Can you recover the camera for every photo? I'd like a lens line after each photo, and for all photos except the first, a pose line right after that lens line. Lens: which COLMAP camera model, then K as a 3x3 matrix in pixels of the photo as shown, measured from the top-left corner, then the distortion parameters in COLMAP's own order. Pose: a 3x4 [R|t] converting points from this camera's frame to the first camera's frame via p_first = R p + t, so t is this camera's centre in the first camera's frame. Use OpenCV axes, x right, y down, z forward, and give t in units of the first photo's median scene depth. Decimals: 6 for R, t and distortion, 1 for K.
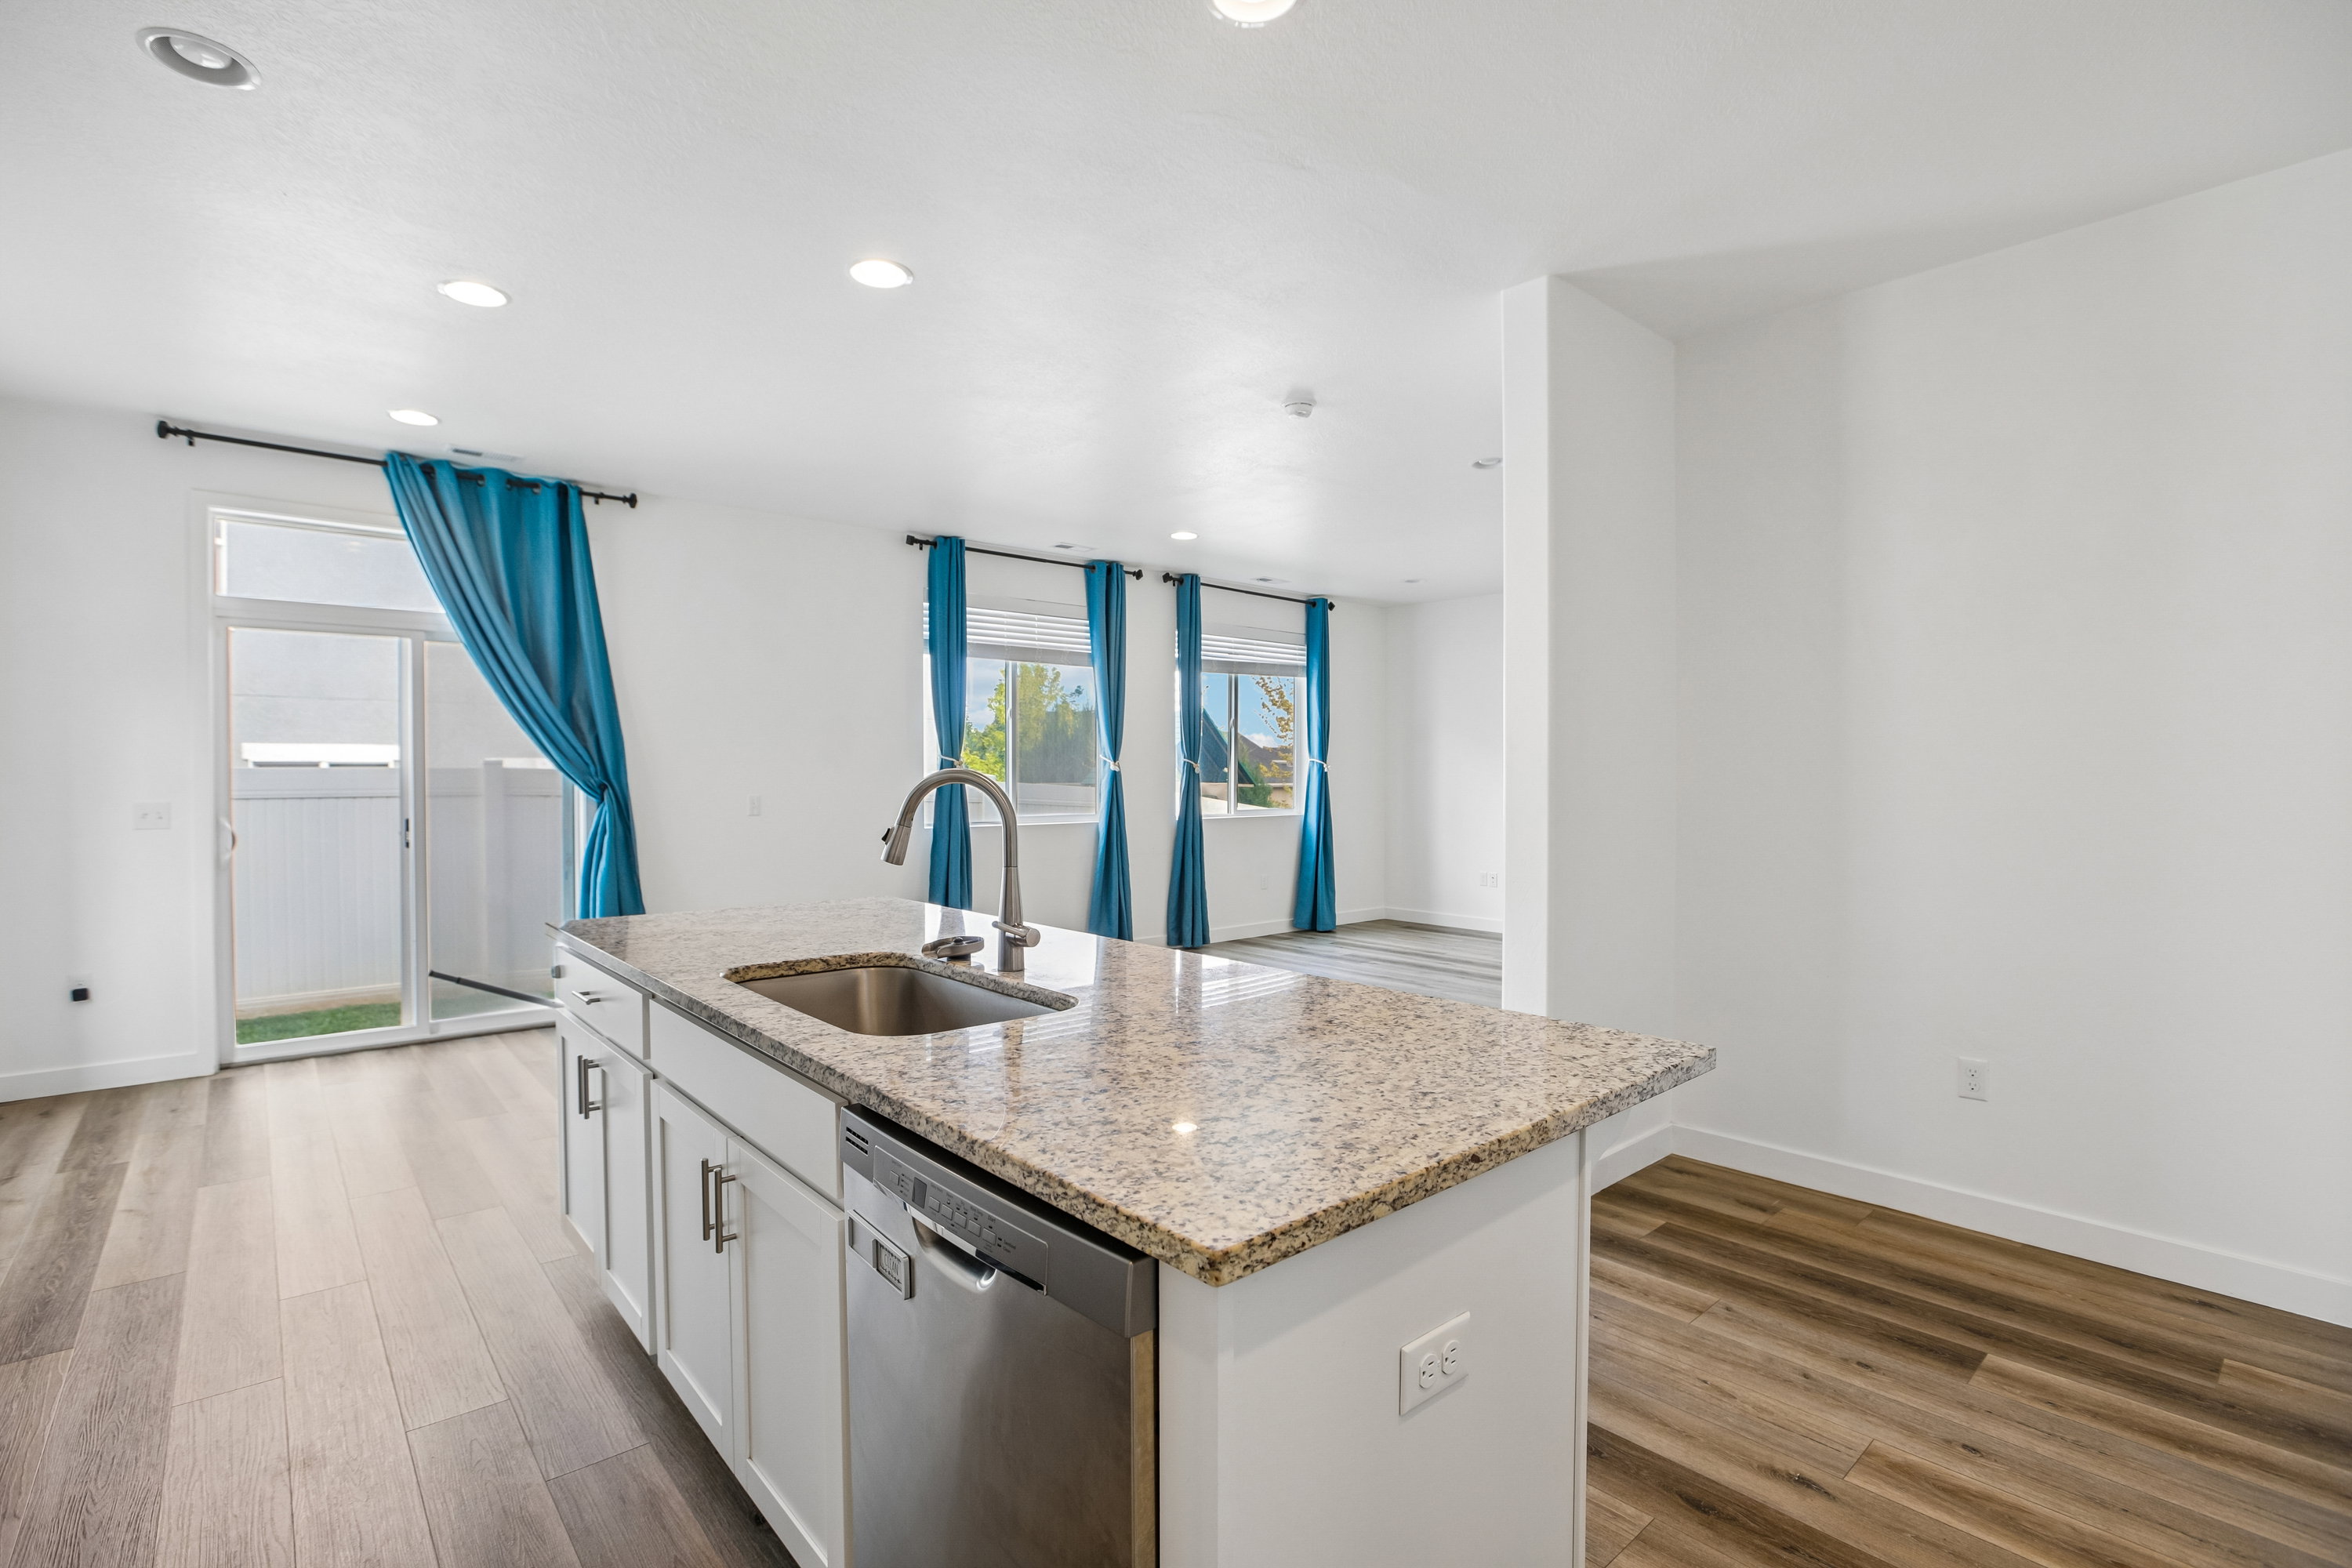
lens RADIAL K [[1087.5, 0, 1171.1], [0, 1087.5, 778.0], [0, 0, 1]] dist [-0.042883, 0.012791]
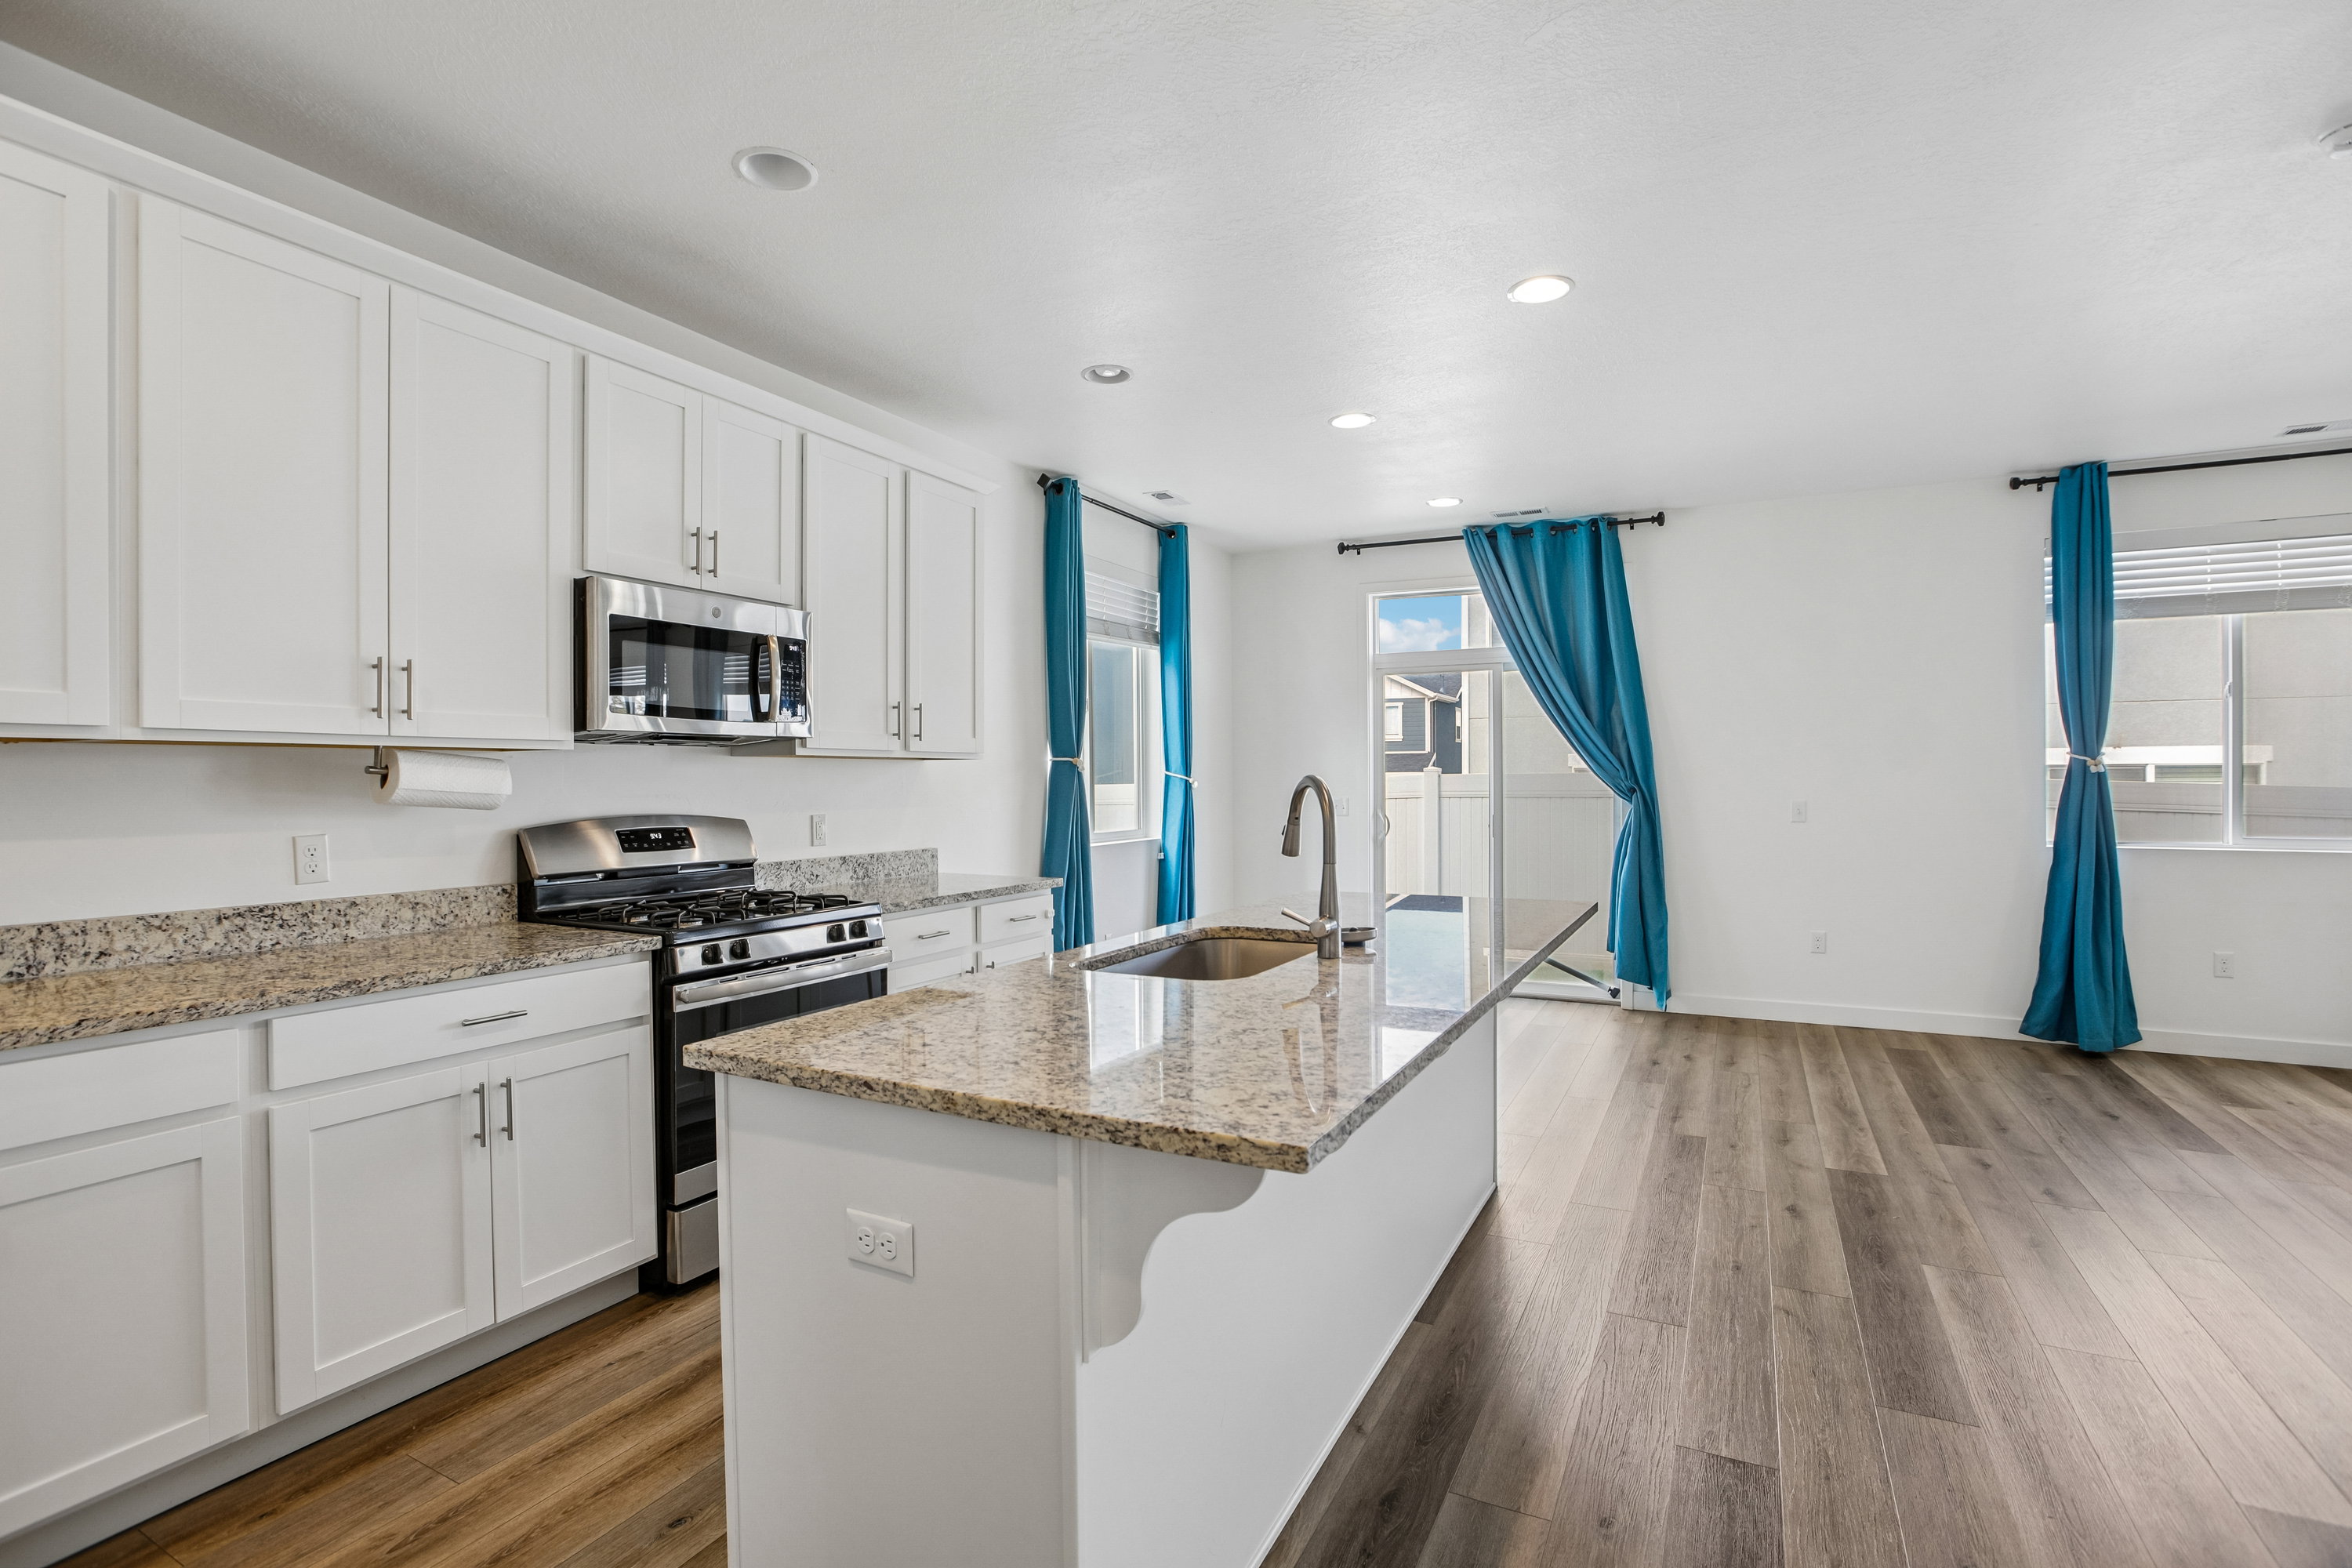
lens RADIAL K [[1087.5, 0, 1171.1], [0, 1087.5, 778.0], [0, 0, 1]] dist [-0.042883, 0.012791]
pose [[0.369044, 0.000080, -0.929412, 0.314838], [-0.000936, 1.000000, -0.000285, -0.002800], [0.929411, 0.000975, 0.369044, 0.167671]]
